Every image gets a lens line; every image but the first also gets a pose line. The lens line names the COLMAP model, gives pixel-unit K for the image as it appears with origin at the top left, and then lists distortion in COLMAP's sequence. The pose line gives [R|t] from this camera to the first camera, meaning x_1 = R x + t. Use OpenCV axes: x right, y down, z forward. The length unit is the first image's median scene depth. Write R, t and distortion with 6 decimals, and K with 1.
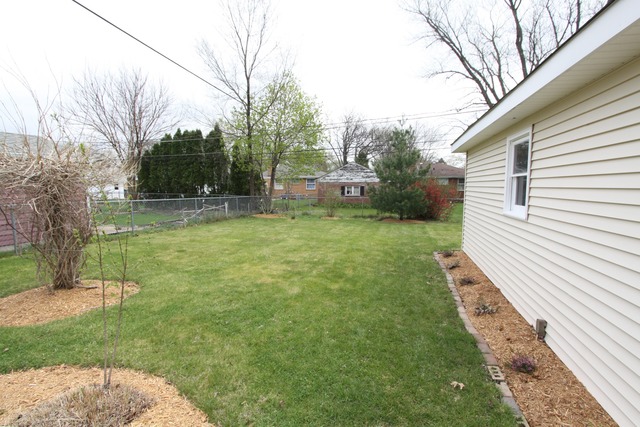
lens RADIAL K [[293.3, 0, 319.7], [0, 293.3, 208.2], [0, 0, 1]] dist [-0.009998, 0.002607]
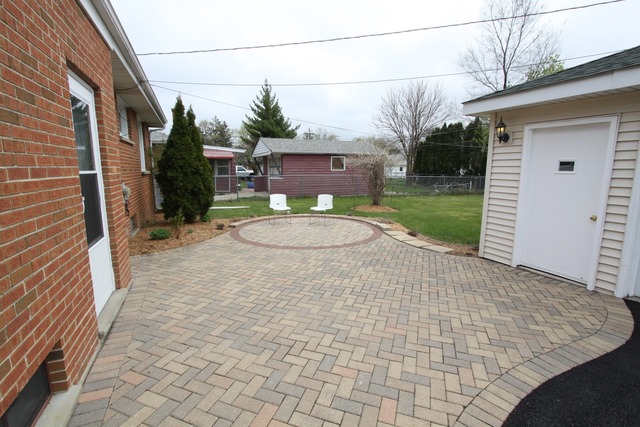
lens RADIAL K [[293.3, 0, 317.3], [0, 293.3, 210.9], [0, 0, 1]] dist [-0.009998, 0.002607]
pose [[0.630154, 0.115950, -0.767764, 0.191160], [-0.063499, 0.993171, 0.097874, 0.020062], [0.773870, -0.012924, 0.633213, -0.246922]]
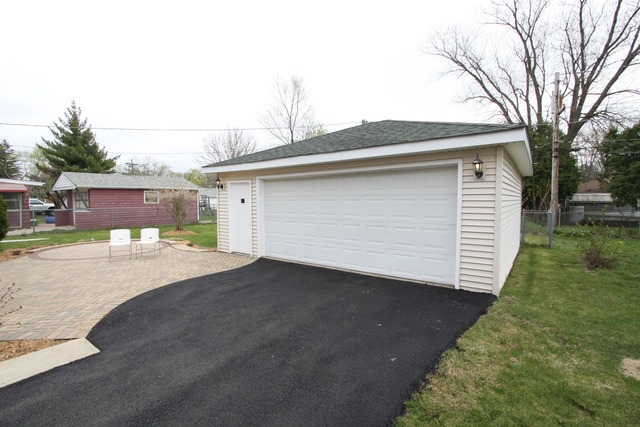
lens RADIAL K [[293.3, 0, 314.5], [0, 293.3, 209.8], [0, 0, 1]] dist [-0.009998, 0.002607]
pose [[0.930957, 0.011608, -0.364943, 0.376120], [-0.025810, 0.999086, -0.034062, 0.023003], [0.364214, 0.041130, 0.930407, -0.339251]]
